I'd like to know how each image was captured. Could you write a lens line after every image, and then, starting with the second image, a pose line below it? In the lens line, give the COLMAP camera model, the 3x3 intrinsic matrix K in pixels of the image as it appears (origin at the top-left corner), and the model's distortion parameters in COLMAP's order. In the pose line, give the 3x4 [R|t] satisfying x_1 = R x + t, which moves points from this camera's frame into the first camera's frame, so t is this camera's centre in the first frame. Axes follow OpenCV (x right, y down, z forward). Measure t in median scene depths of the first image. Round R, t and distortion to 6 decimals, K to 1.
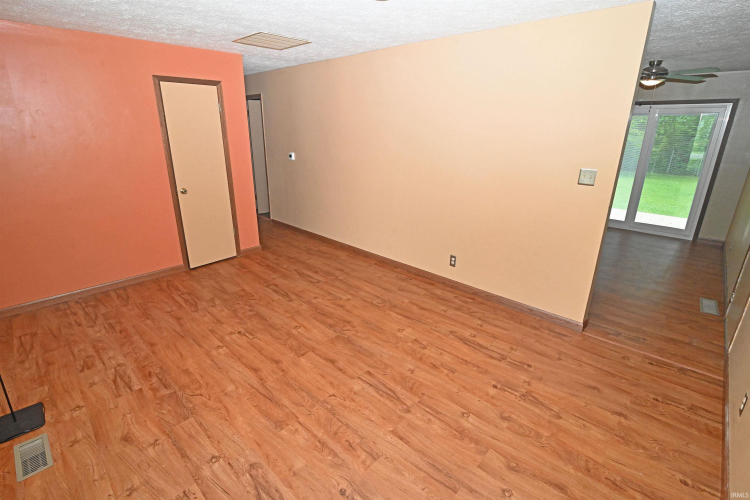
lens RADIAL K [[343.9, 0, 371.7], [0, 343.9, 251.8], [0, 0, 1]] dist [-0.014935, 0.000279]
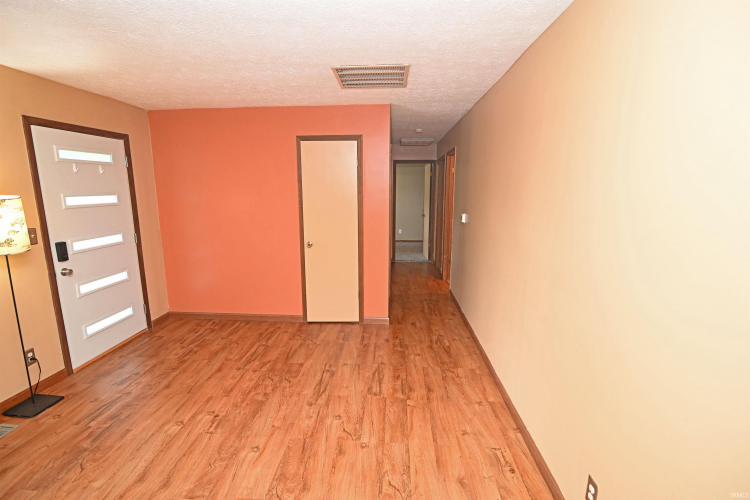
lens RADIAL K [[343.9, 0, 371.7], [0, 343.9, 251.8], [0, 0, 1]] dist [-0.014935, 0.000279]
pose [[0.645374, 0.128143, -0.753042, 0.375624], [-0.251925, 0.966378, -0.051460, -0.176038], [0.721129, 0.222921, 0.655957, 0.575669]]
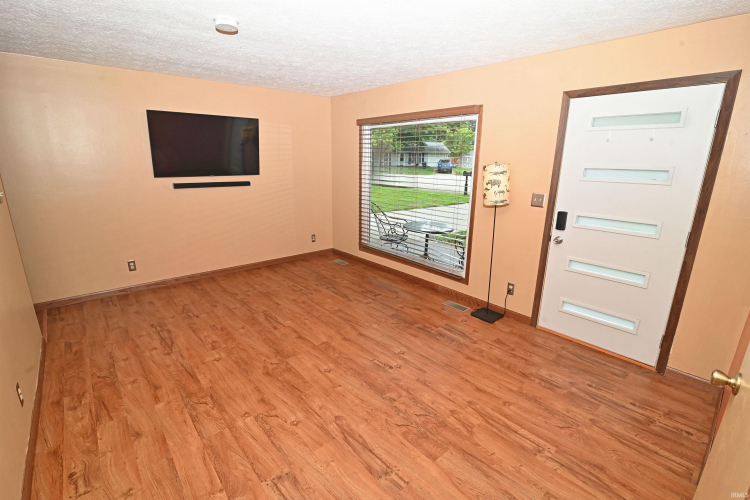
lens RADIAL K [[343.9, 0, 371.7], [0, 343.9, 251.8], [0, 0, 1]] dist [-0.014935, 0.000279]
pose [[-0.995544, -0.044082, 0.083362, -0.355502], [0.012123, 0.816850, 0.576723, -0.484531], [-0.093517, 0.575163, -0.812676, 1.403104]]
